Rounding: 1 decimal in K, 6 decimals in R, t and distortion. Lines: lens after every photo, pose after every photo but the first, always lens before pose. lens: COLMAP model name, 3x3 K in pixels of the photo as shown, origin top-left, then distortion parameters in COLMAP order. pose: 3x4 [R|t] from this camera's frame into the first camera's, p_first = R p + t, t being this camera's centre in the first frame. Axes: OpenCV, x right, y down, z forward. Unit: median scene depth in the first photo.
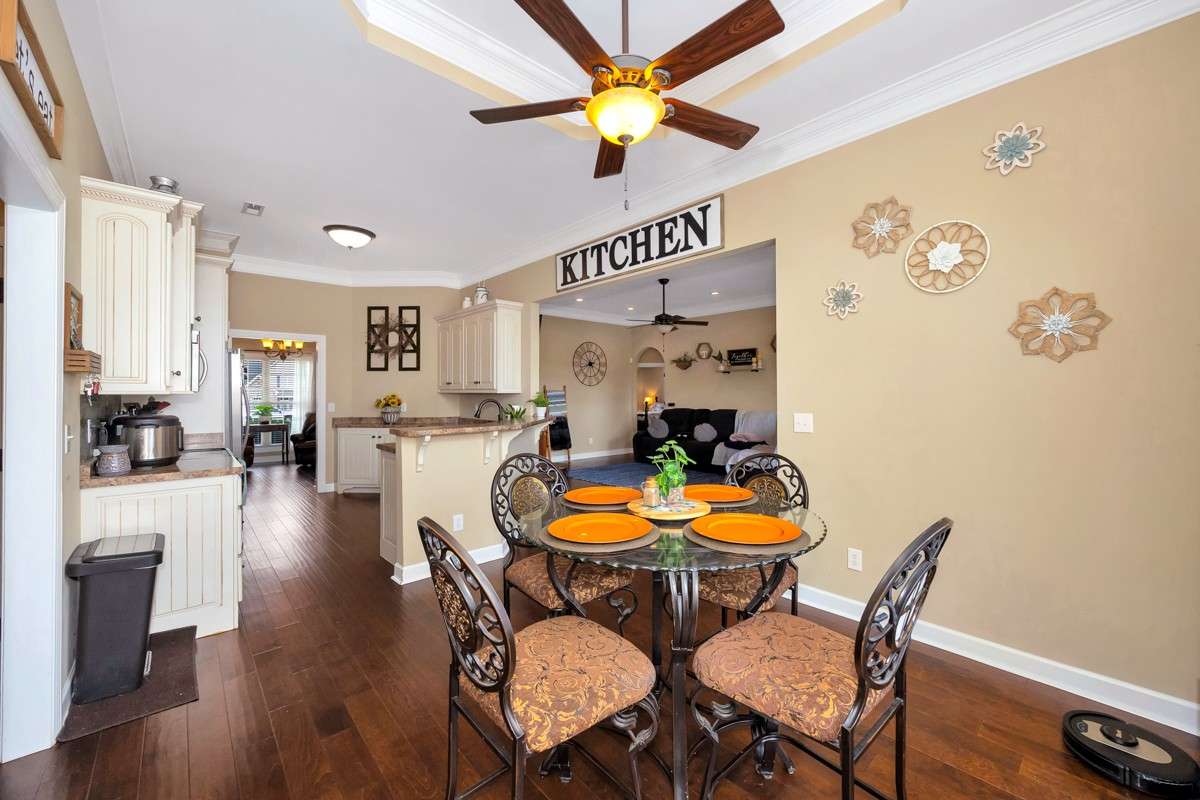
lens RADIAL K [[454.8, 0, 604.7], [0, 454.8, 392.7], [0, 0, 1]] dist [-0.004304, 0.000263]
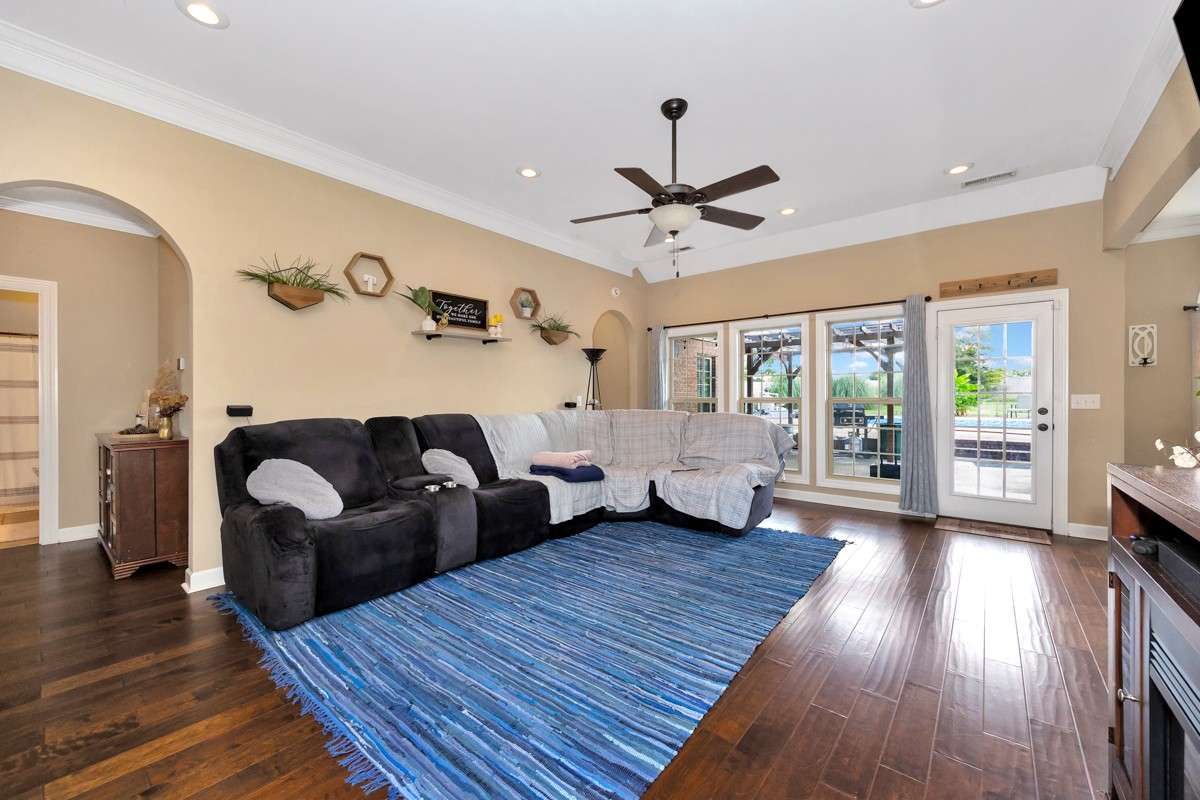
lens RADIAL K [[454.8, 0, 616.3], [0, 454.8, 395.1], [0, 0, 1]] dist [-0.004304, 0.000263]
pose [[-0.155439, 0.002211, 0.987843, -0.222950], [-0.002379, 0.999994, -0.002612, 0.016592], [-0.987843, -0.002756, -0.155432, 0.867523]]
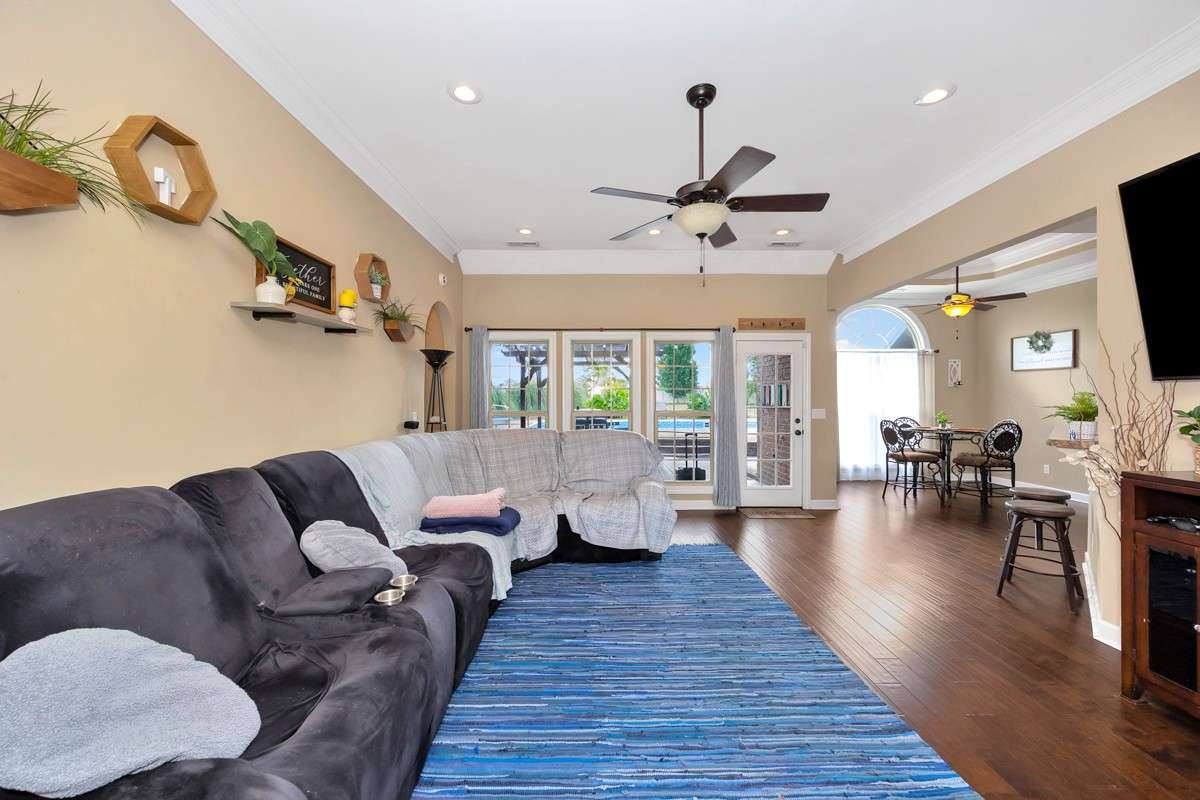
lens RADIAL K [[454.8, 0, 599.4], [0, 454.8, 396.4], [0, 0, 1]] dist [-0.004304, 0.000263]
pose [[-0.732032, 0.003118, 0.681264, -0.049743], [-0.005506, 0.999930, -0.010492, 0.003870], [-0.681249, -0.011432, -0.731963, 1.035653]]
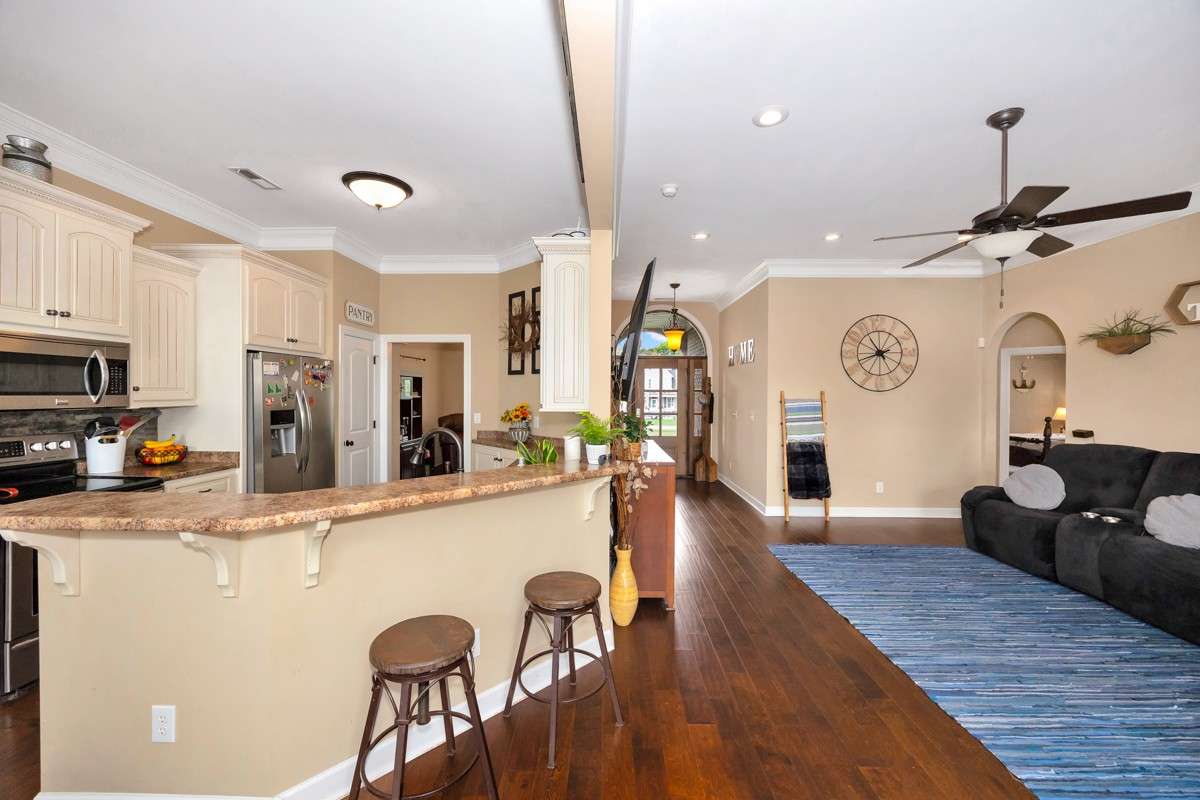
lens RADIAL K [[454.8, 0, 598.9], [0, 454.8, 397.8], [0, 0, 1]] dist [-0.004304, 0.000263]
pose [[0.735878, 0.013040, -0.676988, 0.106486], [-0.006283, 0.999903, 0.012430, -0.013201], [0.677085, -0.004893, 0.735889, 0.379289]]
